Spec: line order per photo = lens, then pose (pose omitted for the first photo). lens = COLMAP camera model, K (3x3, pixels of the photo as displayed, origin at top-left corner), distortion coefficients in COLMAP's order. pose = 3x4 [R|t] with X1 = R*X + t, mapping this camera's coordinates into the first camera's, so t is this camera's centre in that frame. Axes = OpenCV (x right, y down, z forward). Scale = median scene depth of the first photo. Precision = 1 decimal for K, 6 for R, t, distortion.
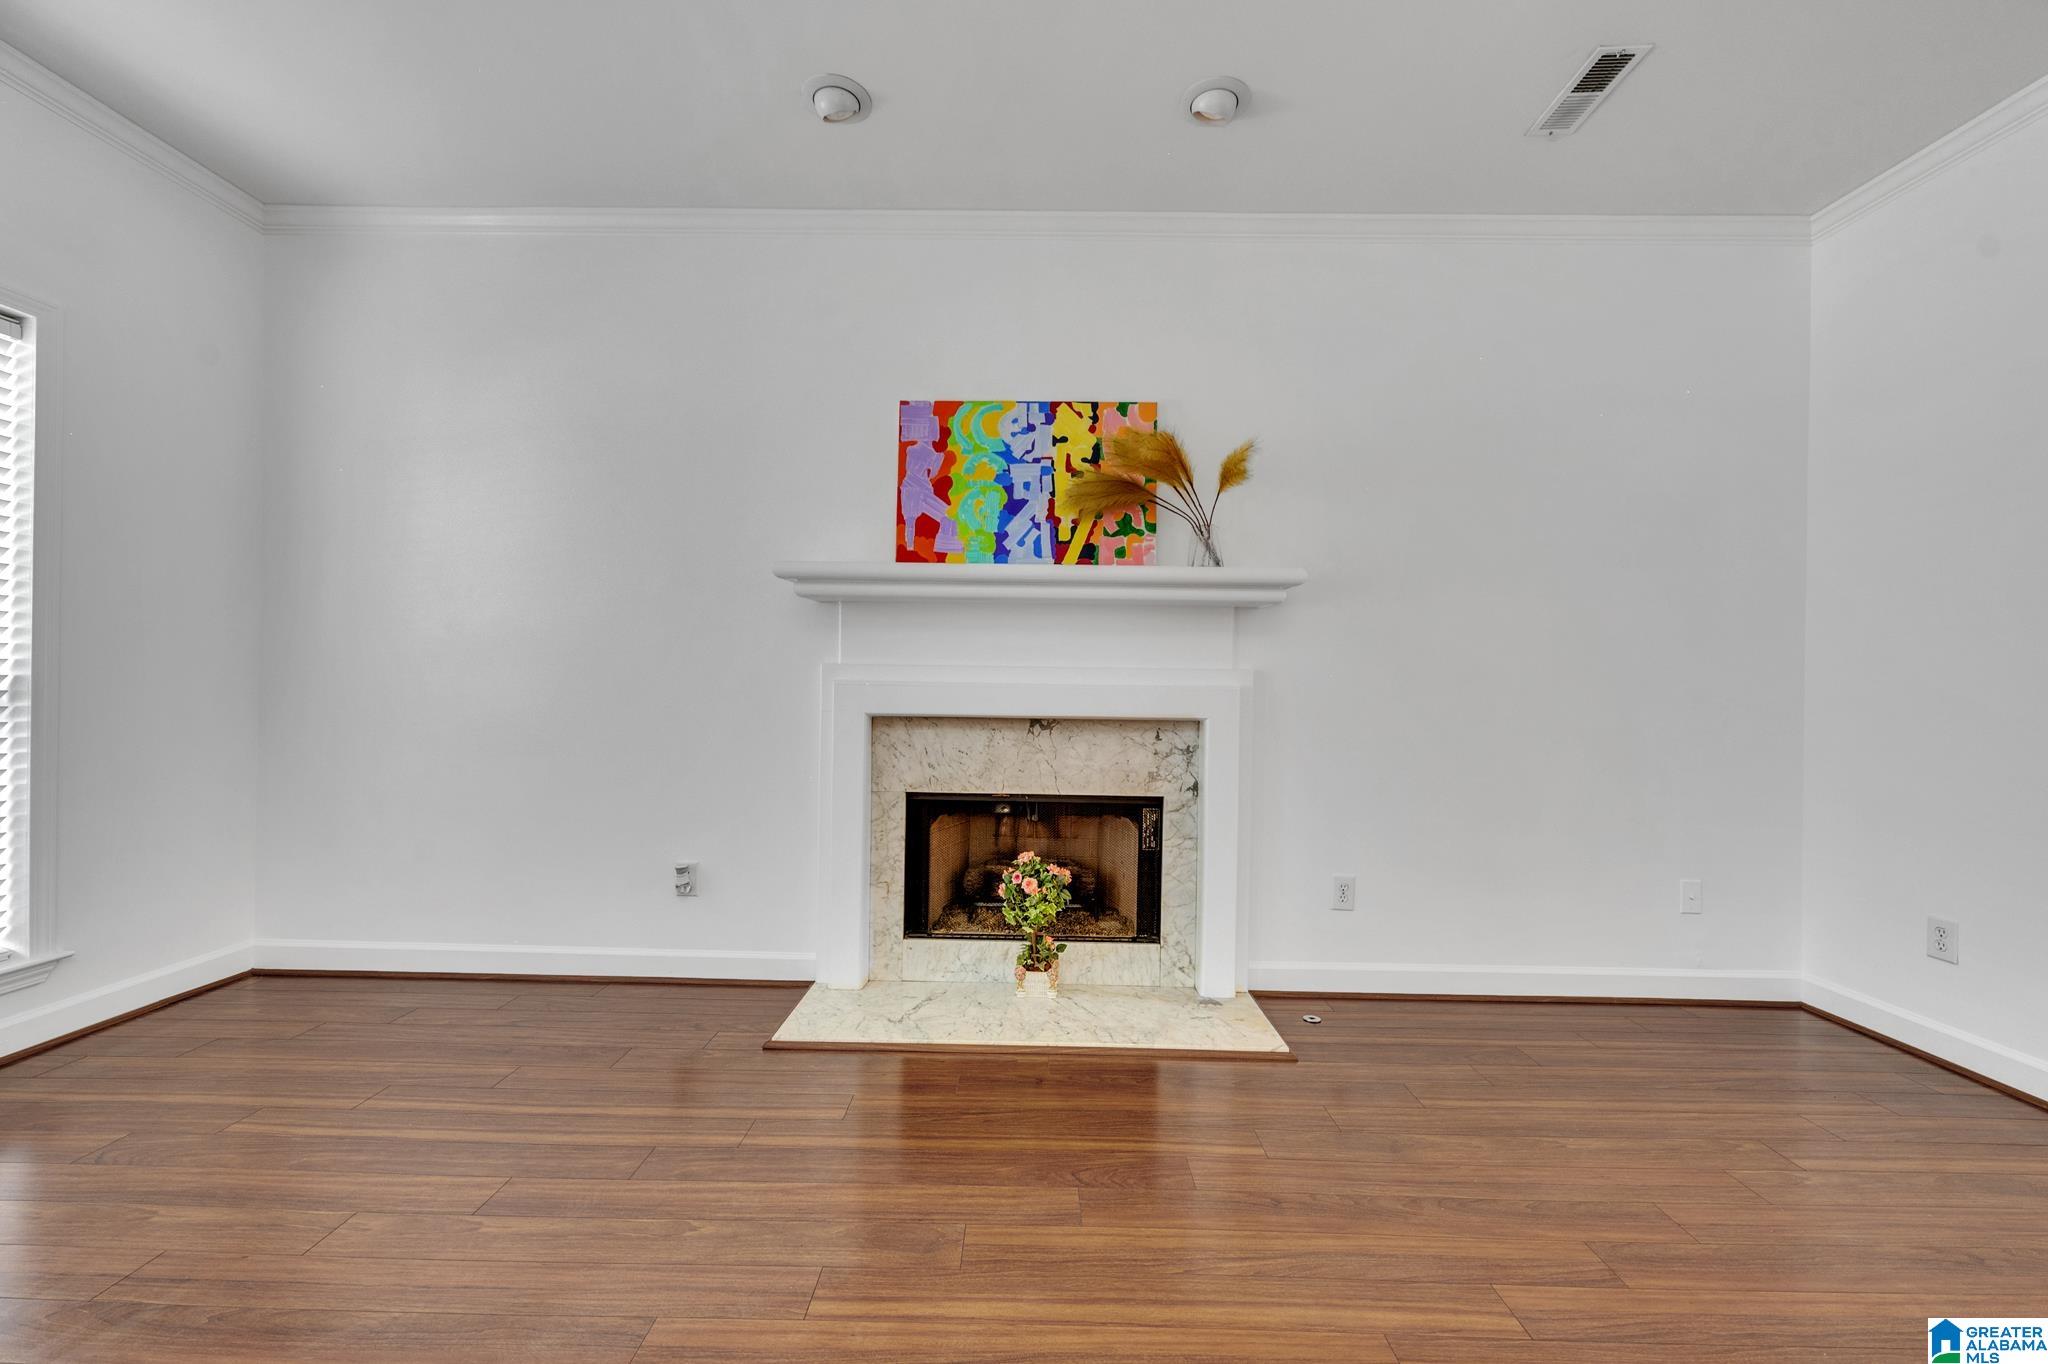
lens RADIAL K [[777.9, 0, 1086.7], [0, 777.9, 693.6], [0, 0, 1]] dist [-0.002708, -0.000298]
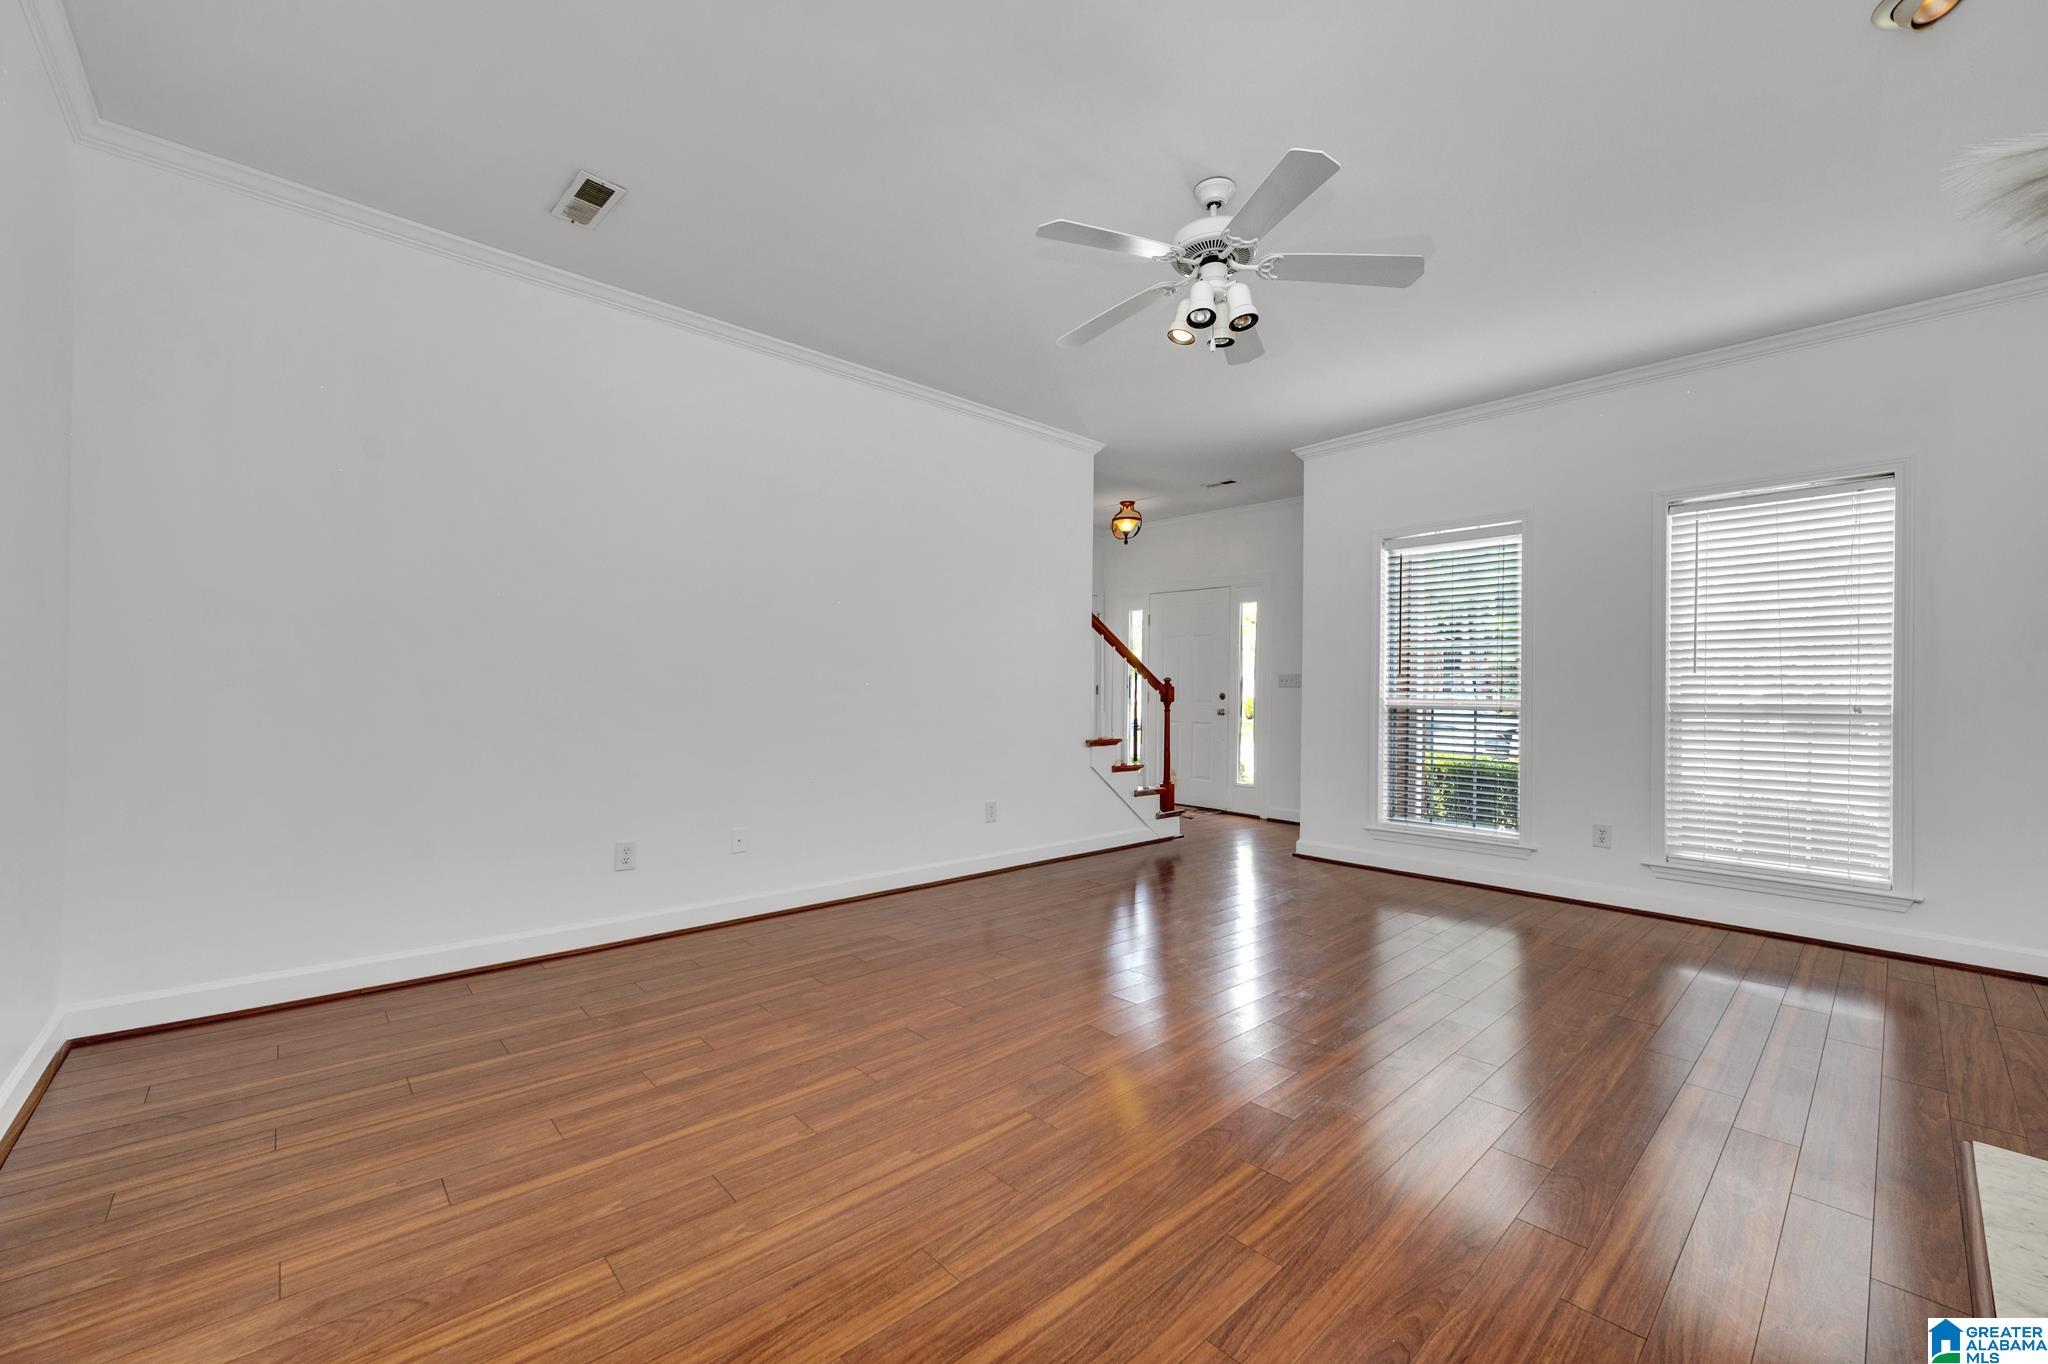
lens RADIAL K [[804.9, 0, 1024.8], [0, 804.9, 686.6], [0, 0, 1]] dist [-0.002569, 0.000222]
pose [[-0.737164, -0.020636, -0.675398, 0.778654], [-0.030107, 0.999544, 0.002320, -0.012128], [0.675042, 0.022045, -0.737450, 0.786061]]
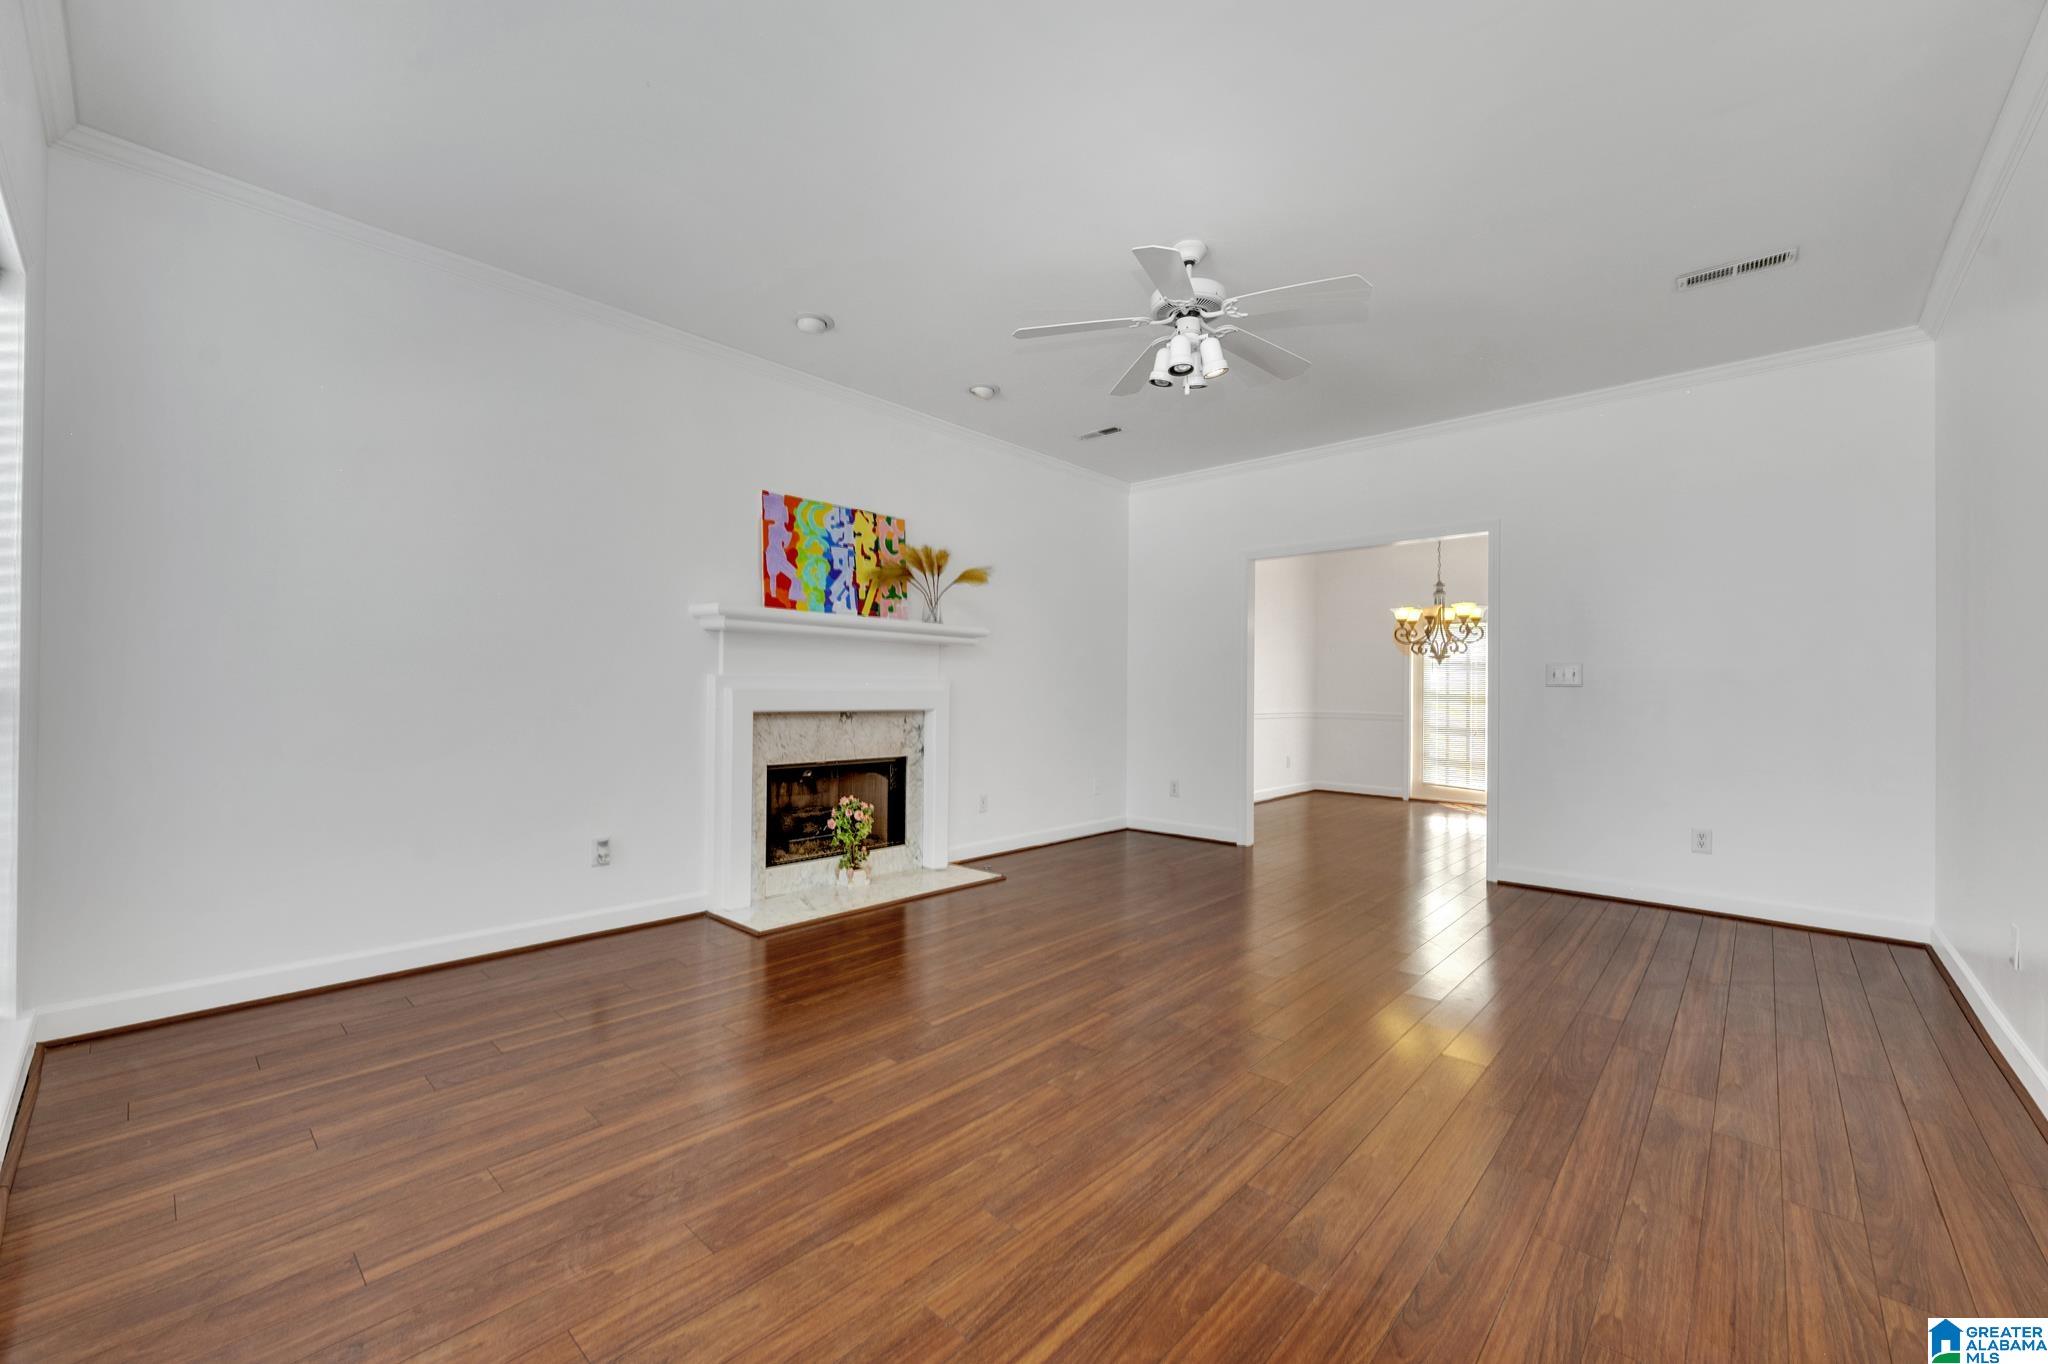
lens RADIAL K [[804.9, 0, 1024.8], [0, 804.9, 686.6], [0, 0, 1]] dist [-0.002569, 0.000222]
pose [[0.667663, -0.003549, 0.744456, -1.023319], [-0.000035, 0.999988, 0.004798, -0.025731], [-0.744464, -0.003230, 0.667655, -0.342197]]
